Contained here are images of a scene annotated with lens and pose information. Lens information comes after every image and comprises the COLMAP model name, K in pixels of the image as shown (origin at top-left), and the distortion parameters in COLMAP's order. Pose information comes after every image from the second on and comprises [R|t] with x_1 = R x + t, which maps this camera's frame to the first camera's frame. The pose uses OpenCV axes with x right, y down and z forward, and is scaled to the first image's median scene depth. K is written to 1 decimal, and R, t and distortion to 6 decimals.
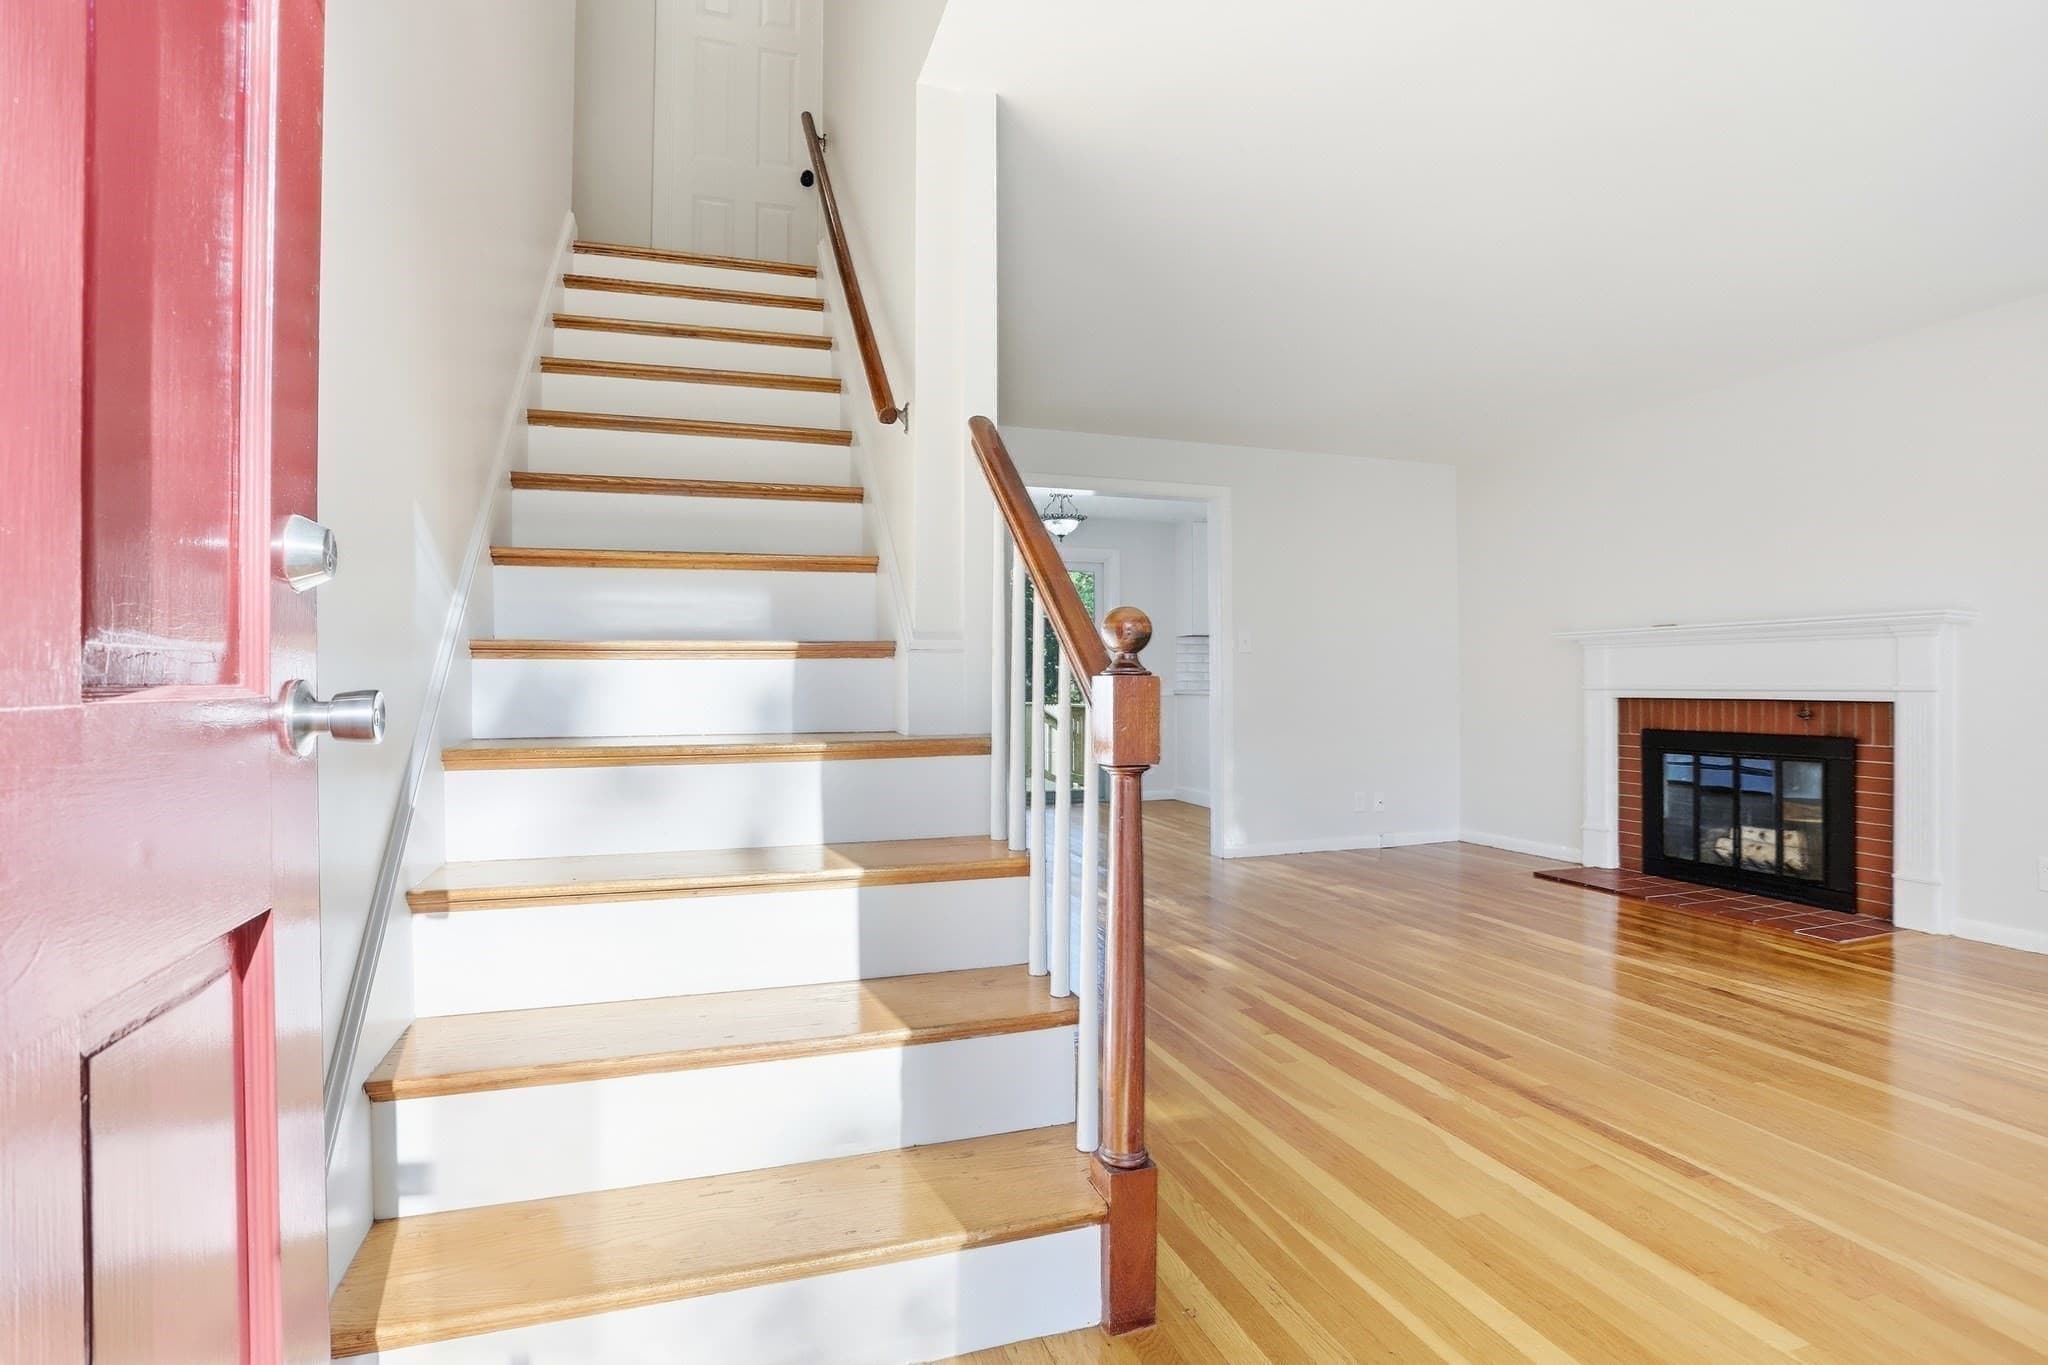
lens RADIAL K [[999.4, 0, 1078.4], [0, 999.4, 680.9], [0, 0, 1]] dist [-0.002030, 0.001242]
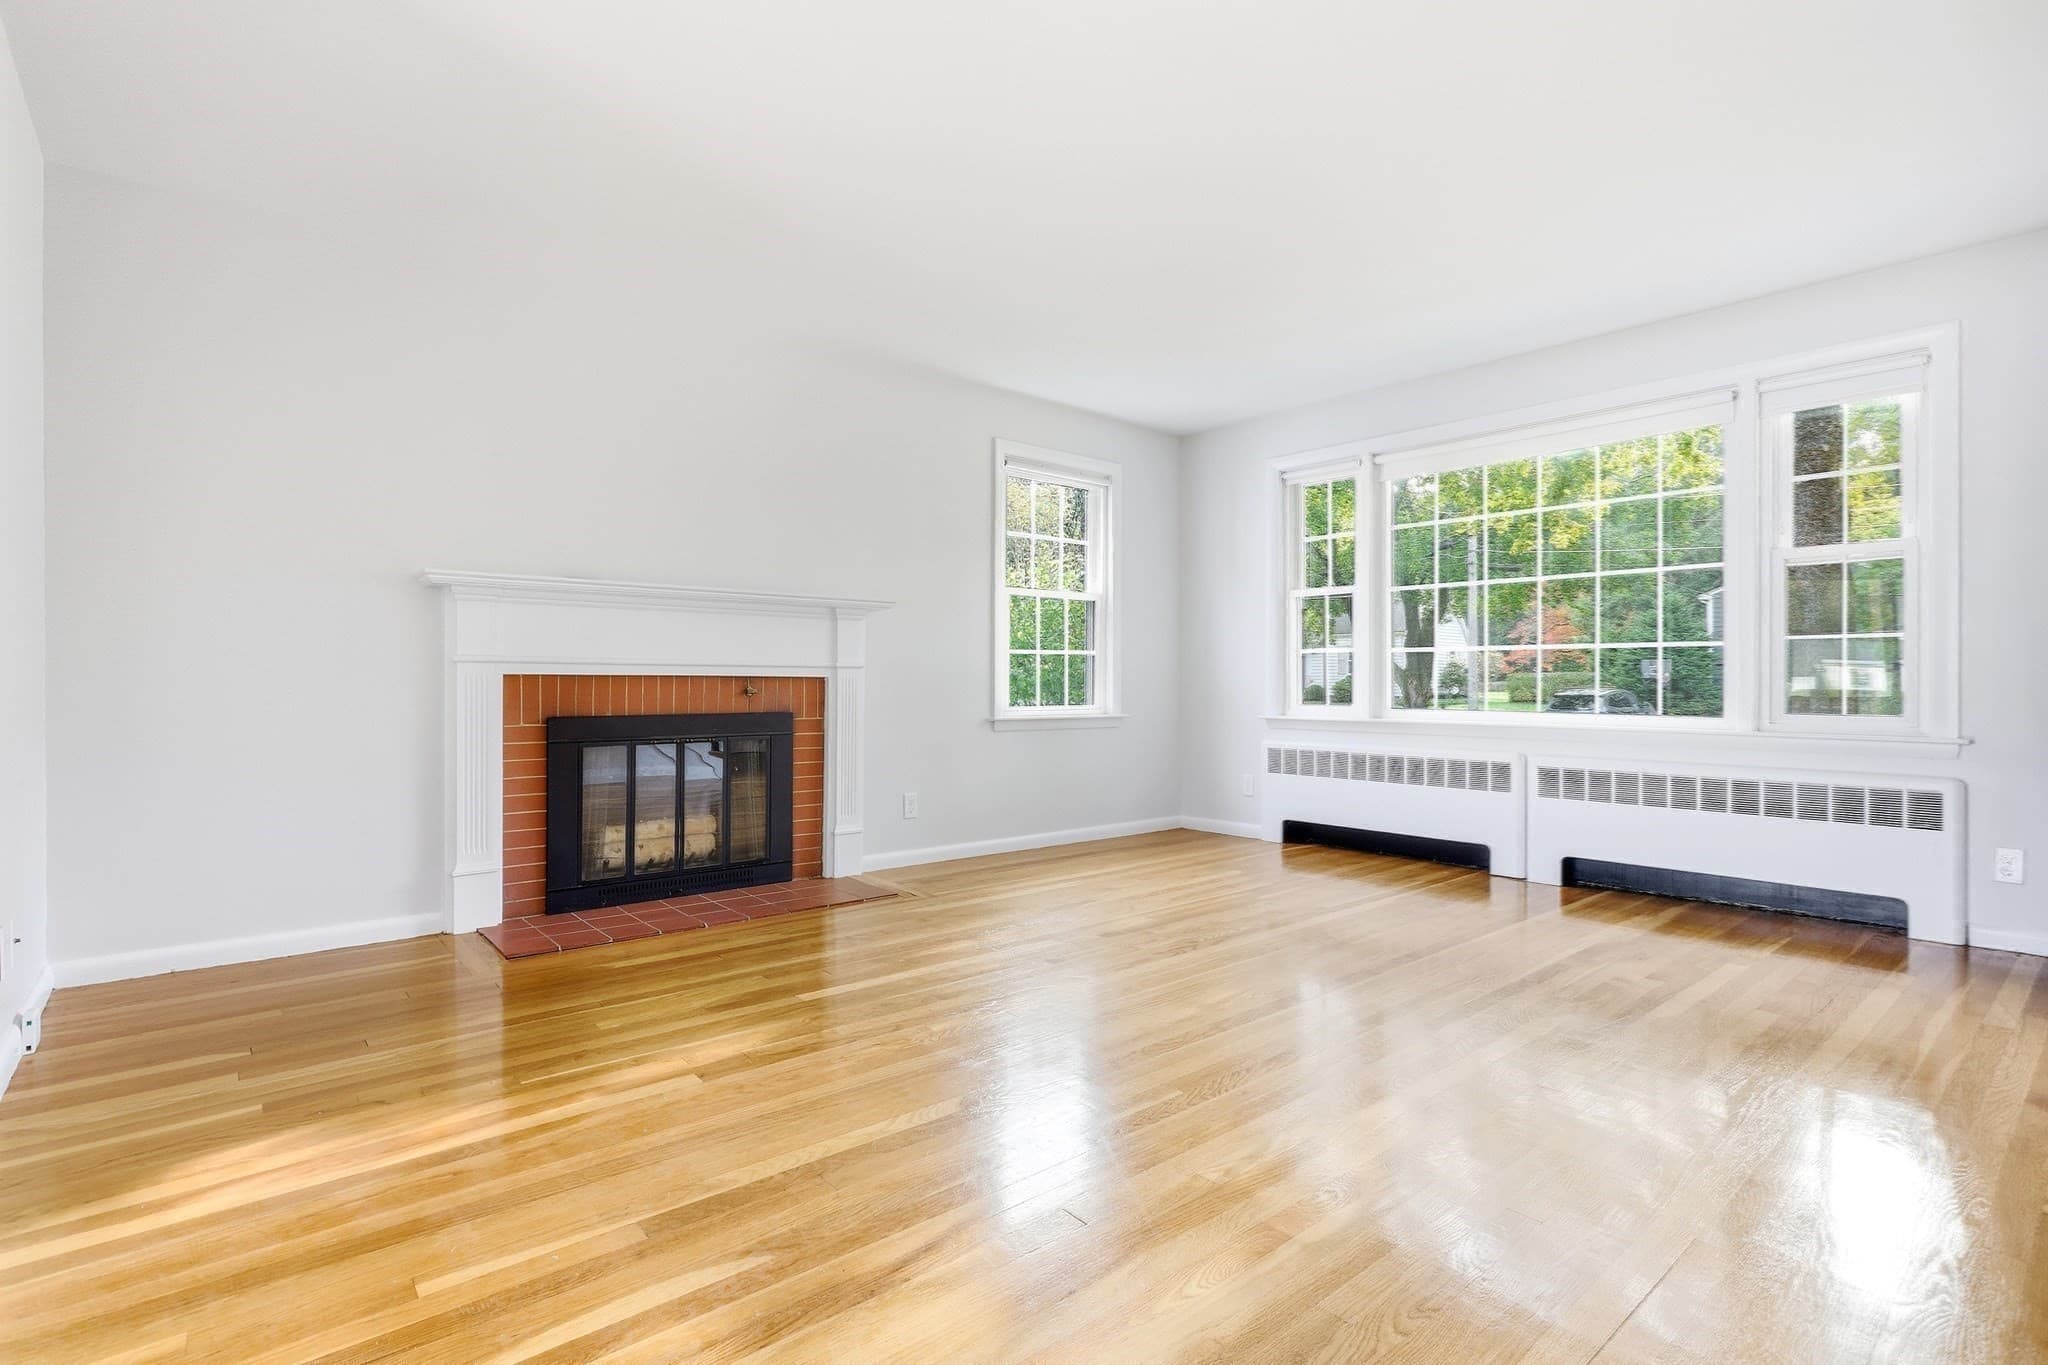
lens RADIAL K [[999.4, 0, 1016.7], [0, 999.4, 682.2], [0, 0, 1]] dist [-0.002030, 0.001242]
pose [[-0.347724, 0.002118, 0.937594, -0.282273], [-0.007302, 0.999961, -0.004967, 0.028818], [-0.937568, -0.008574, -0.347695, 1.126887]]
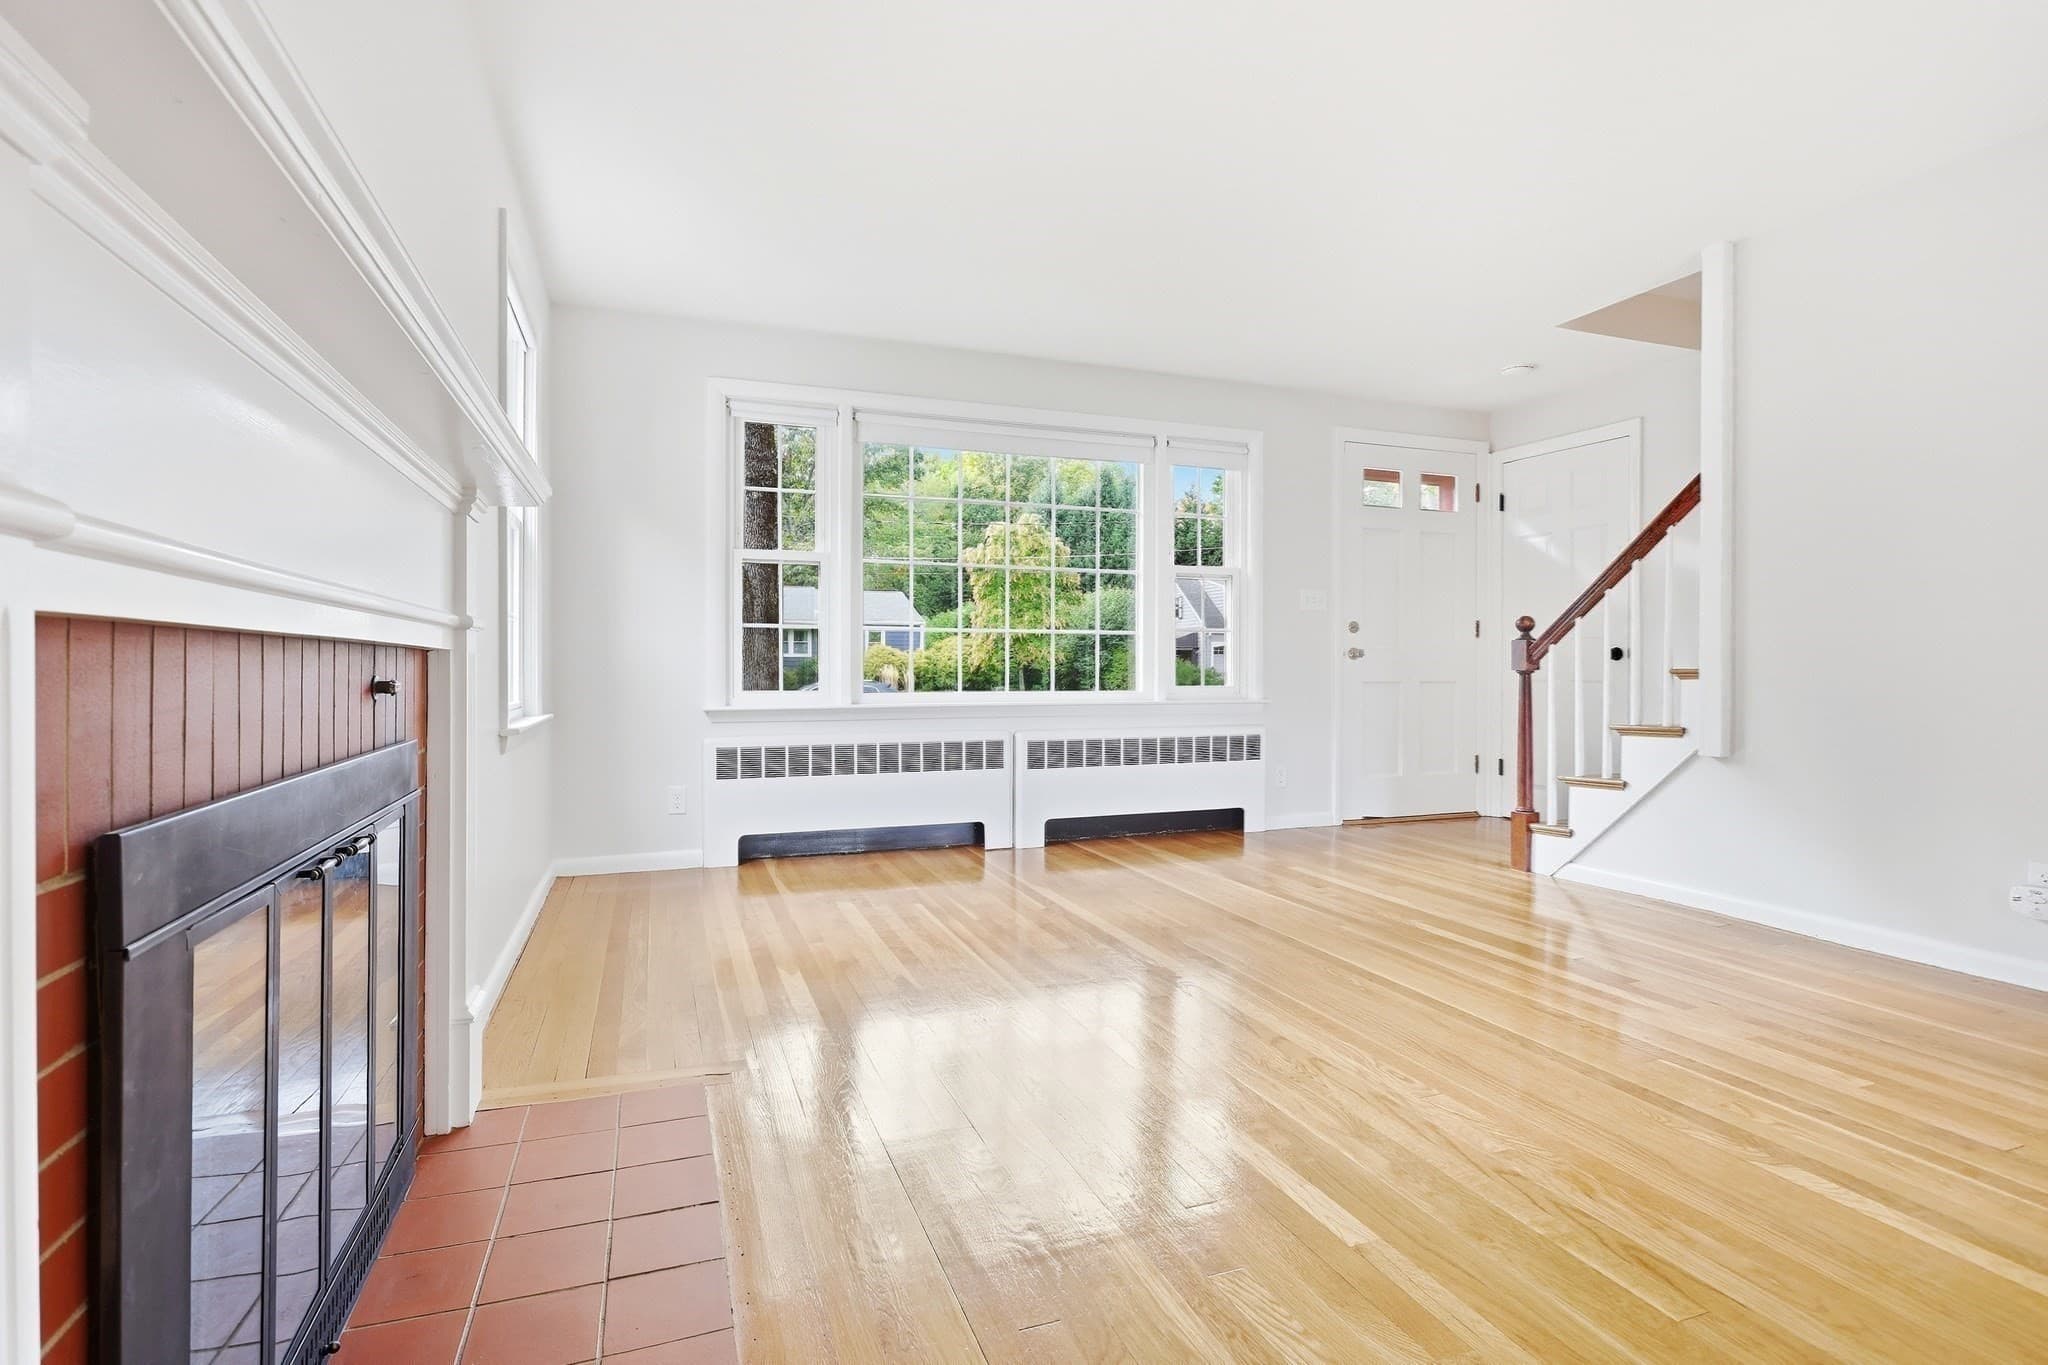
lens RADIAL K [[999.4, 0, 1036.0], [0, 999.4, 679.6], [0, 0, 1]] dist [-0.002030, 0.001242]
pose [[-0.999686, 0.000741, -0.025042, 0.527685], [0.000542, 0.999968, 0.007939, 0.028139], [0.025047, 0.007923, -0.999655, 1.390611]]
